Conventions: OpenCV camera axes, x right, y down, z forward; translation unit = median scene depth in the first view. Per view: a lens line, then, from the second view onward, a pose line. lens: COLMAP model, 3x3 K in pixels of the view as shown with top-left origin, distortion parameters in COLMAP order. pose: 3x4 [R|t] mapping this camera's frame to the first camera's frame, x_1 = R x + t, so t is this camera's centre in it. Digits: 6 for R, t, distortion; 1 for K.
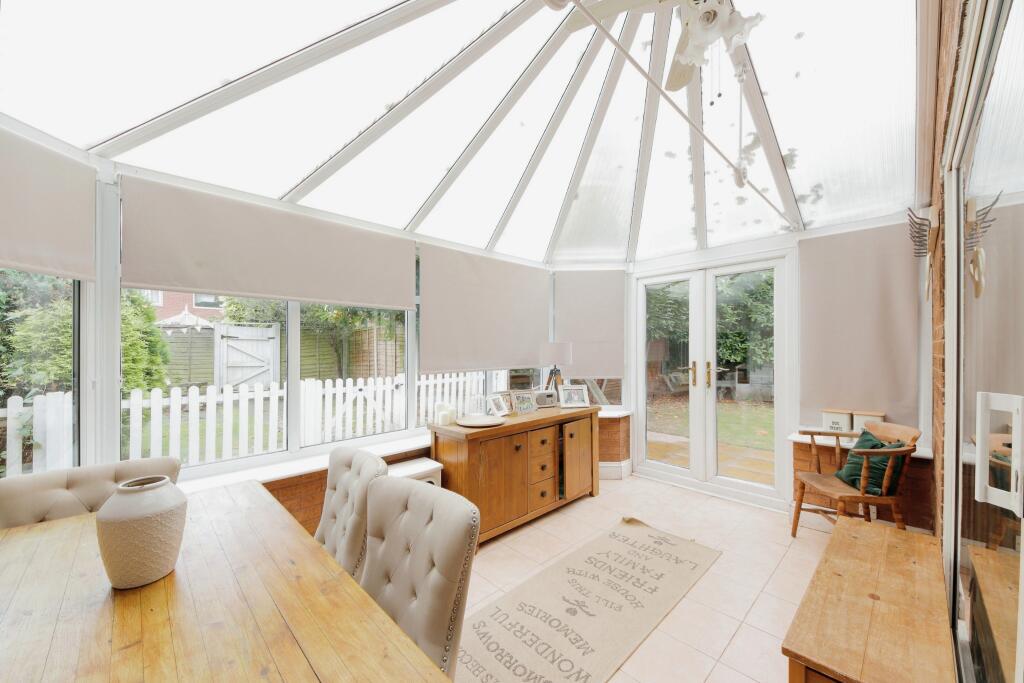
lens RADIAL K [[381.8, 0, 496.2], [0, 381.8, 346.2], [0, 0, 1]] dist [-0.001726, -0.005745]
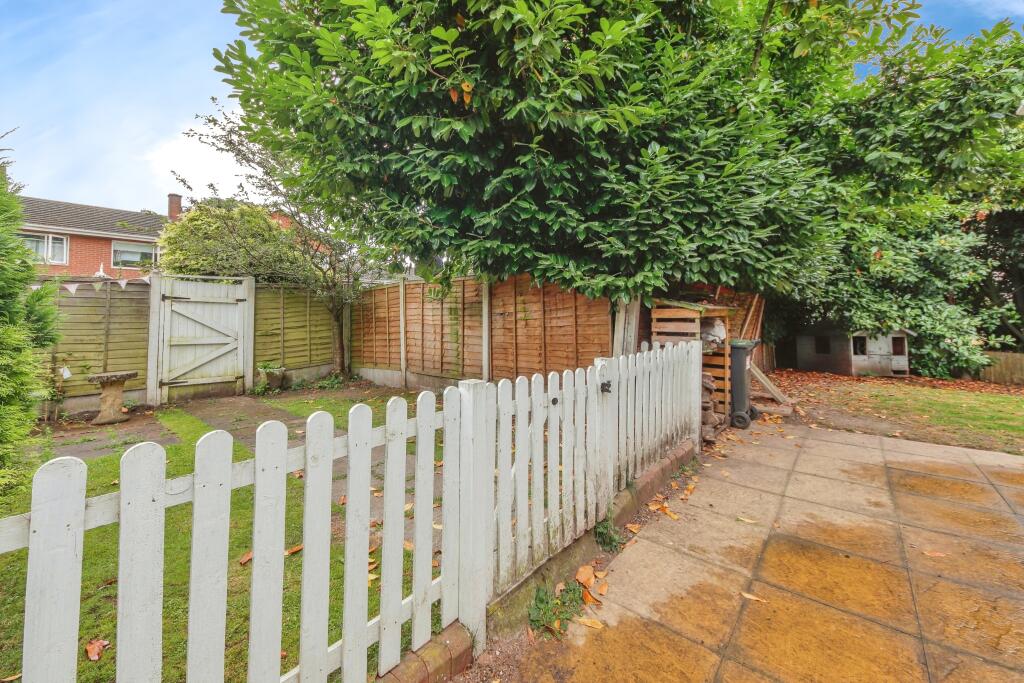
lens RADIAL K [[402.8, 0, 491.6], [0, 402.8, 301.5], [0, 0, 1]] dist [-0.013322, -0.000471]
pose [[0.995474, -0.005849, 0.094859, -0.234934], [0.009337, 0.999295, -0.036375, 0.010744], [-0.094579, 0.037096, 0.994826, 0.284823]]
